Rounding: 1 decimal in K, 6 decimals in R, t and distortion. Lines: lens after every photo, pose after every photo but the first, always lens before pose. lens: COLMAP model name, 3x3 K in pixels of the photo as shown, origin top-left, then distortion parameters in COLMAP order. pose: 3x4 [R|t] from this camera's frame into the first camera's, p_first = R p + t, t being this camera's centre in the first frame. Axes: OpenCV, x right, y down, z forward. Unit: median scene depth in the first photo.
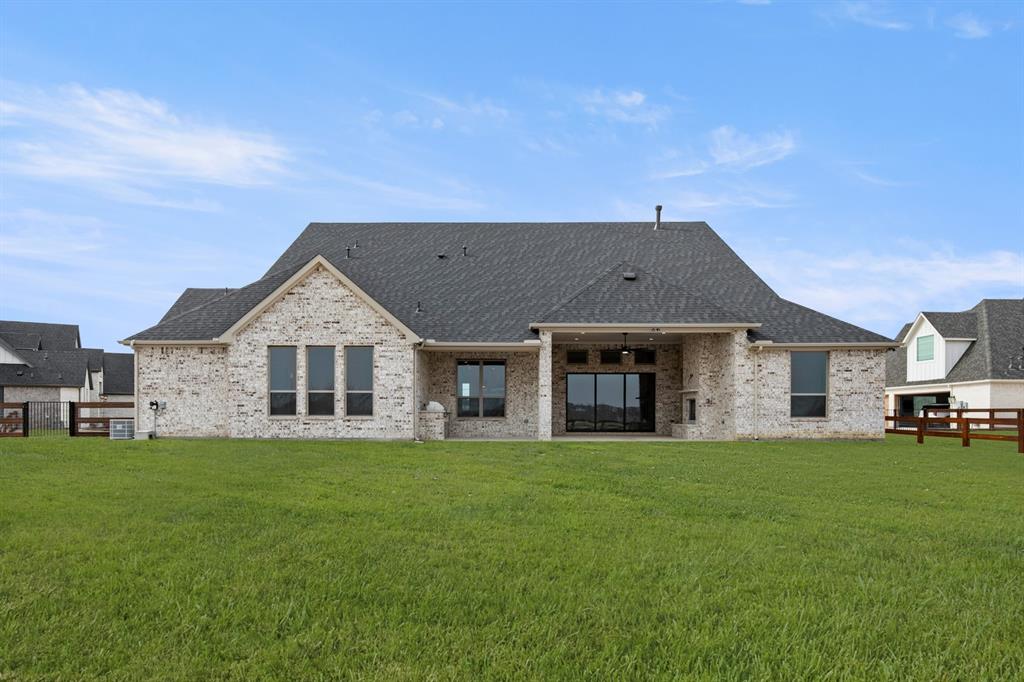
lens RADIAL K [[421.0, 0, 512.0], [0, 421.0, 341.0], [0, 0, 1]] dist [-0.000118, 0.000024]
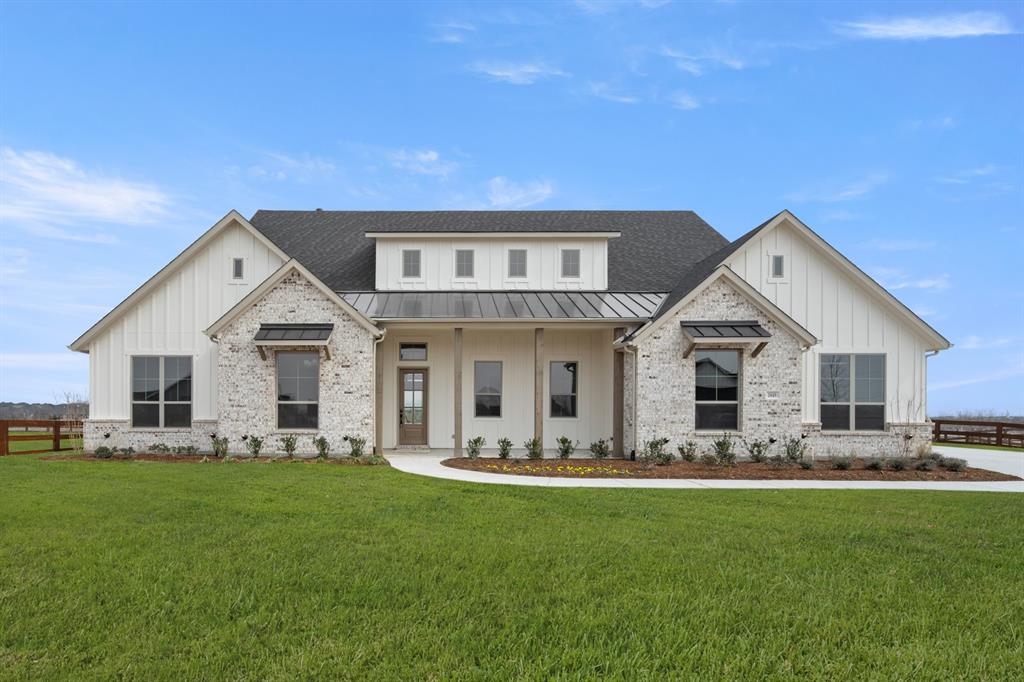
lens RADIAL K [[388.6, 0, 512.5], [0, 388.6, 396.5], [0, 0, 1]] dist [-0.000151, -0.000007]
pose [[0.999988, -0.004995, 0.000187, 0.242989], [0.004995, 0.999988, 0.000188, 0.079490], [-0.000188, -0.000187, 1.000000, -0.097145]]
